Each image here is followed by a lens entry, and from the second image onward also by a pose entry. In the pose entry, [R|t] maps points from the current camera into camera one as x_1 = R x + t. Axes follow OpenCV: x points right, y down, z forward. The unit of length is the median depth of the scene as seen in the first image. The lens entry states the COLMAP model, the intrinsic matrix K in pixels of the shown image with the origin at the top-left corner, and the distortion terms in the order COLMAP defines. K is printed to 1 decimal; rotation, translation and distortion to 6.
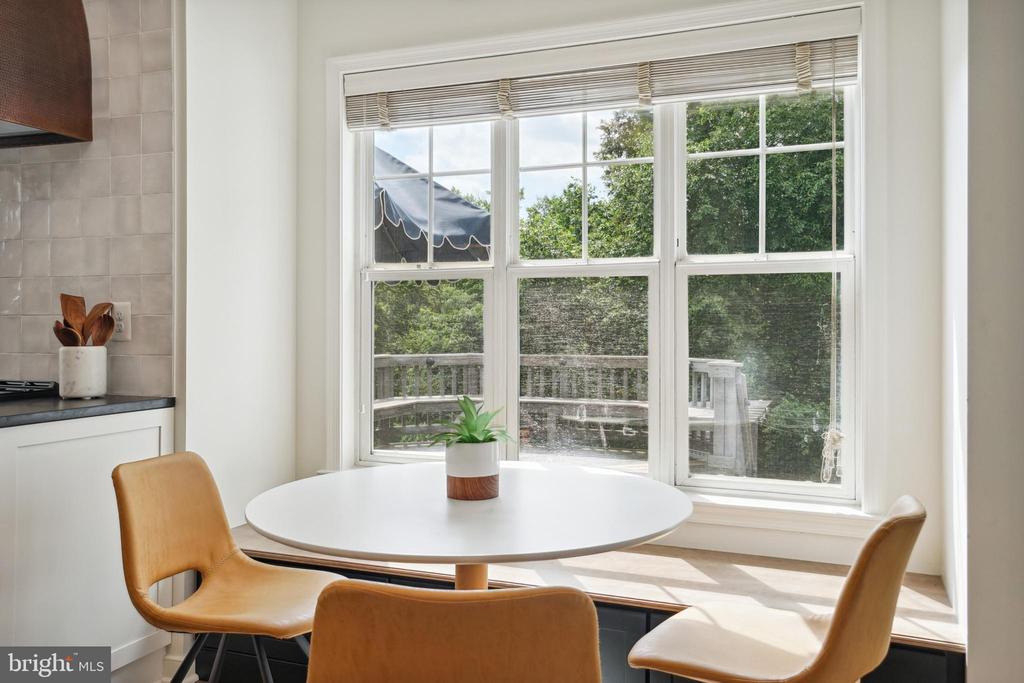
lens RADIAL K [[866.0, 0, 523.4], [0, 866.0, 323.2], [0, 0, 1]] dist [0.013335, 0.011821]
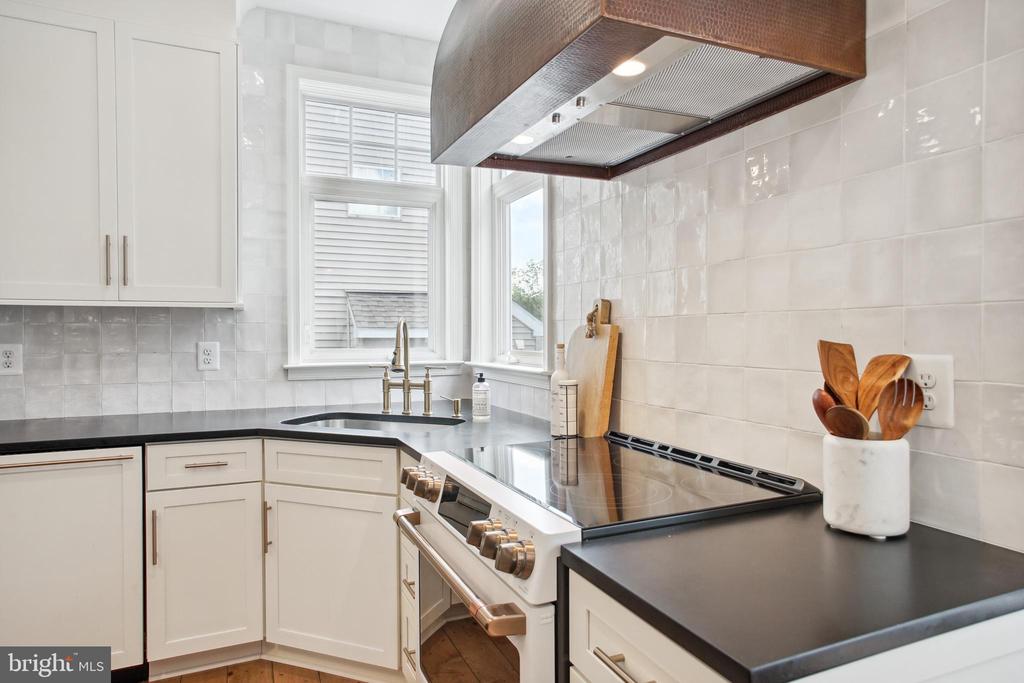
lens RADIAL K [[627.3, 0, 511.0], [0, 627.3, 339.0], [0, 0, 1]] dist [-0.002177, 0.003429]
pose [[0.698023, 0.002532, -0.716071, -0.366811], [0.006349, 0.999933, 0.009724, -0.039768], [0.716048, -0.011334, 0.697959, 0.542773]]
